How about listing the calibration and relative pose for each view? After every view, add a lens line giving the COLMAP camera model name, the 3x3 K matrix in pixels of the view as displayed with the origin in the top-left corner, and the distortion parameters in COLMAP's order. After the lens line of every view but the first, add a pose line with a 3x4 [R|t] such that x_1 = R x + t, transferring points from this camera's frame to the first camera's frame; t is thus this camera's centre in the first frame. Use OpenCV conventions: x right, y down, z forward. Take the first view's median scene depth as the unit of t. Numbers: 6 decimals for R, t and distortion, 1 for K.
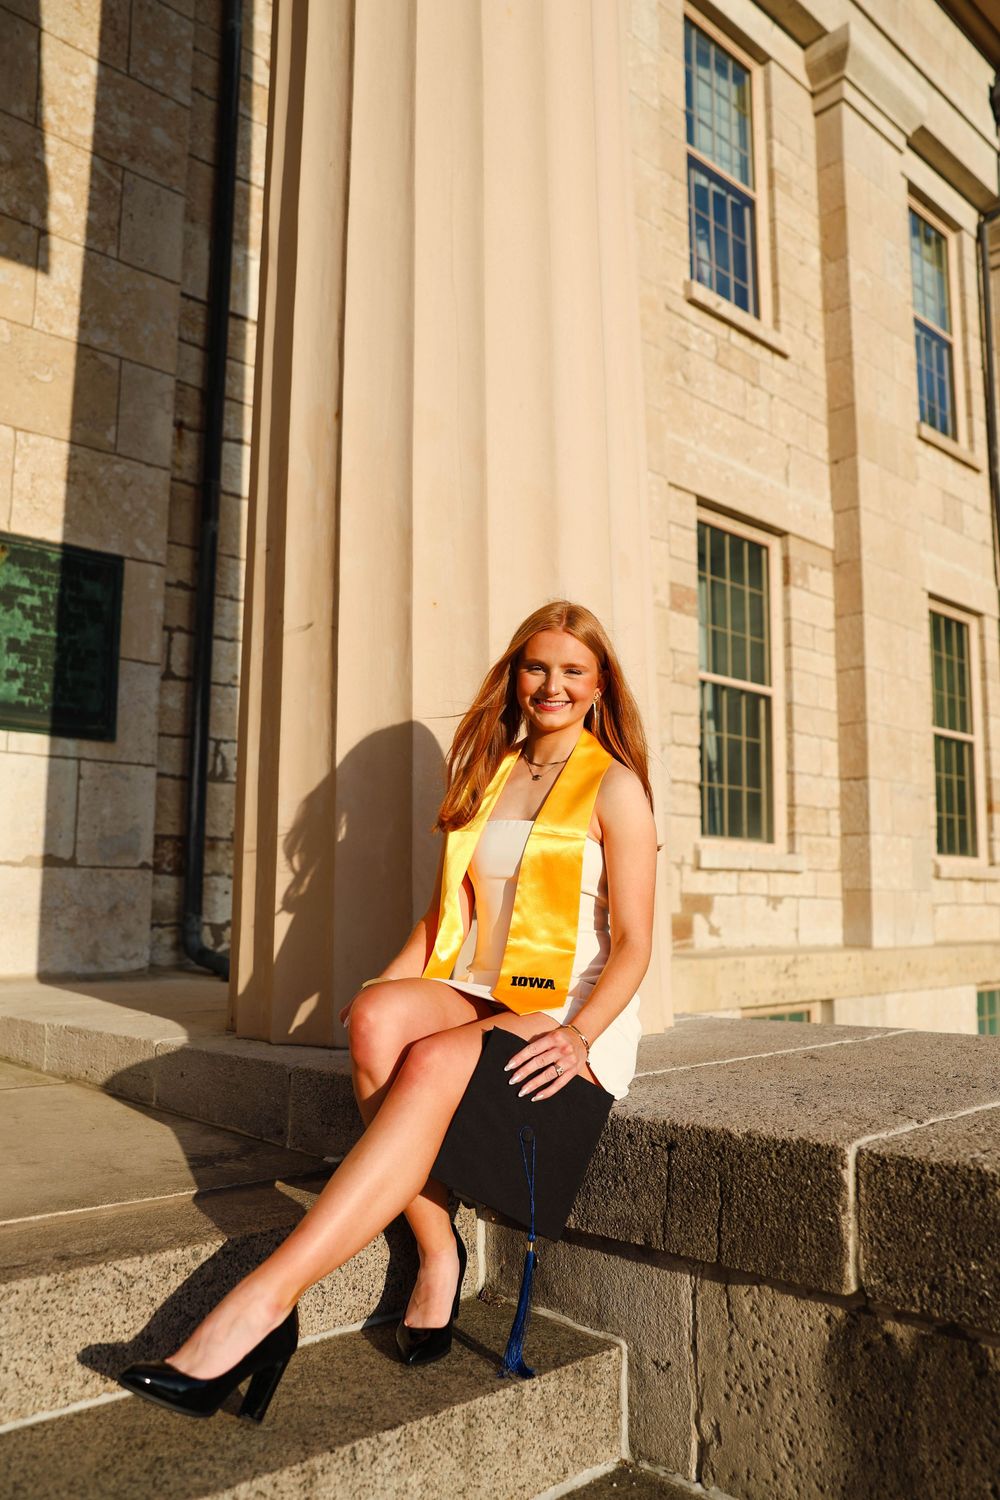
lens RADIAL K [[1211.7, 0, 520.7], [0, 1211.7, 731.6], [0, 0, 1]] dist [-0.068249, 0.099011]
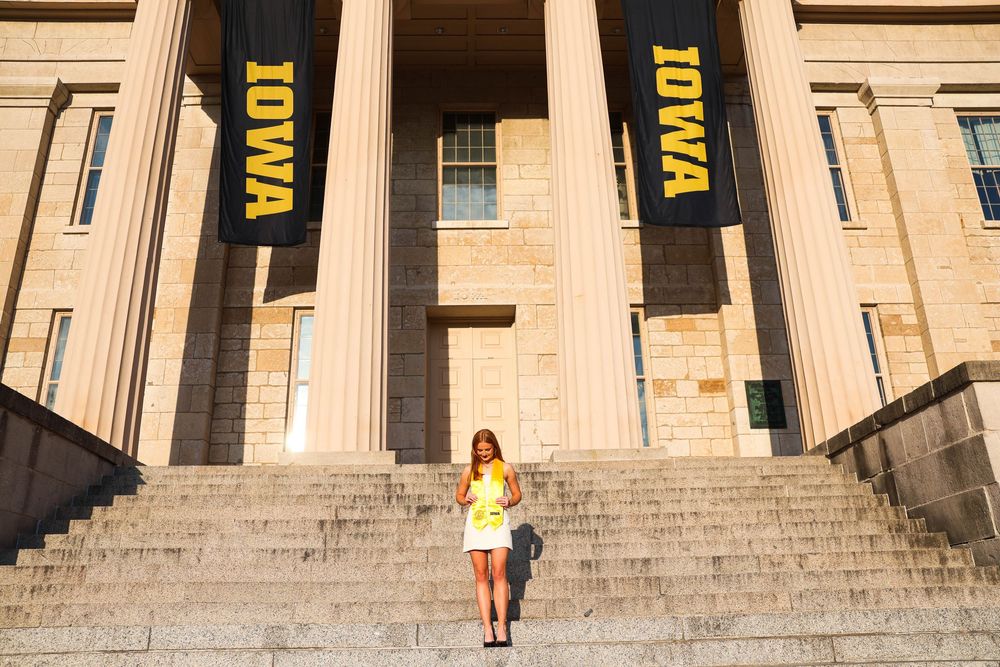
lens RADIAL K [[807.8, 0, 504.4], [0, 807.8, 347.1], [0, 0, 1]] dist [-0.068249, 0.099011]
pose [[0.742447, -0.259061, -0.617786, 0.720225], [0.128440, 0.960139, -0.248265, 0.317997], [0.657476, 0.104975, 0.746127, -1.718935]]
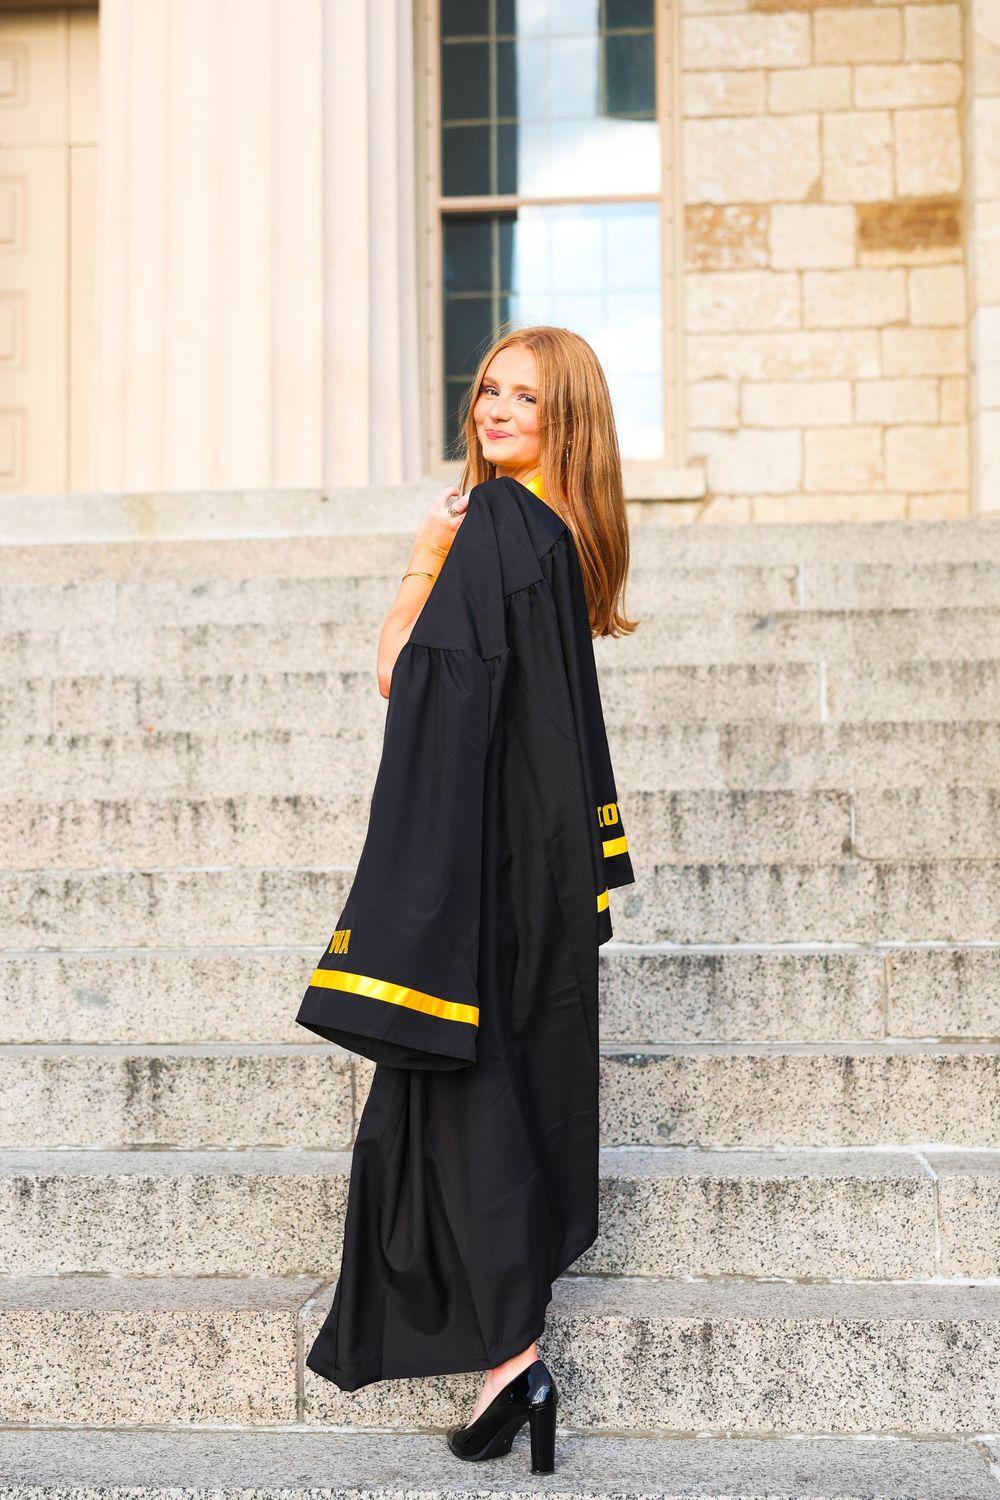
lens RADIAL K [[2108.7, 0, 498.7], [0, 2108.7, 755.6], [0, 0, 1]] dist [0.042550, 0.000000]
pose [[0.645112, -0.070075, -0.760868, 0.695927], [0.120001, 0.992720, 0.010316, 0.260171], [0.754606, -0.097960, 0.648824, -0.622183]]
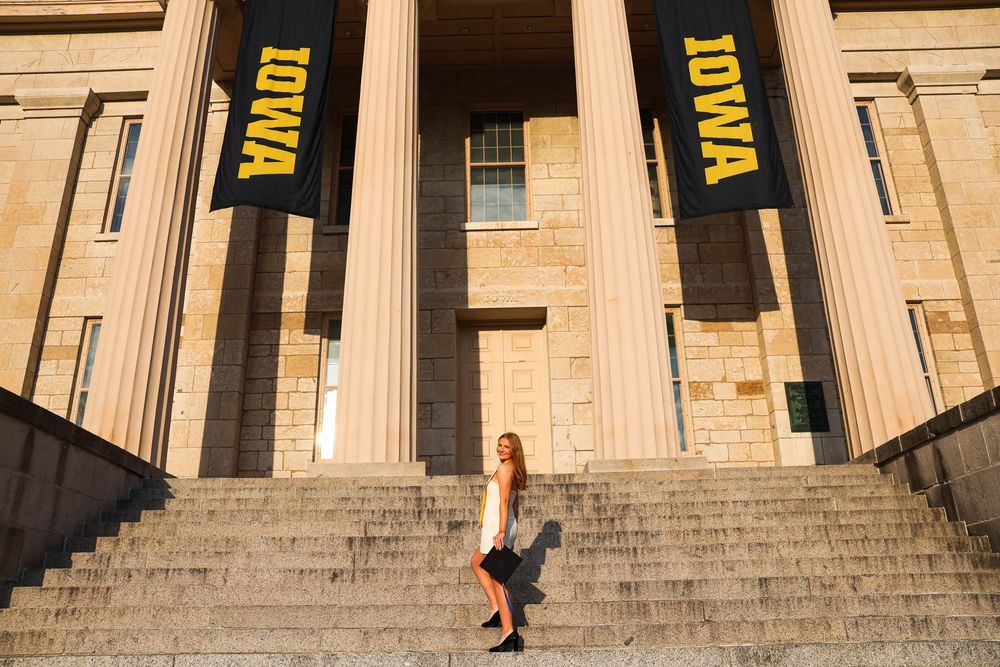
lens RADIAL K [[807.8, 0, 499.7], [0, 807.8, 328.6], [0, 0, 1]] dist [-0.068249, 0.099011]
pose [[0.712270, -0.277249, -0.644829, 0.688417], [0.128712, 0.954696, -0.268306, 0.266496], [0.690003, 0.108109, 0.715687, -1.679653]]
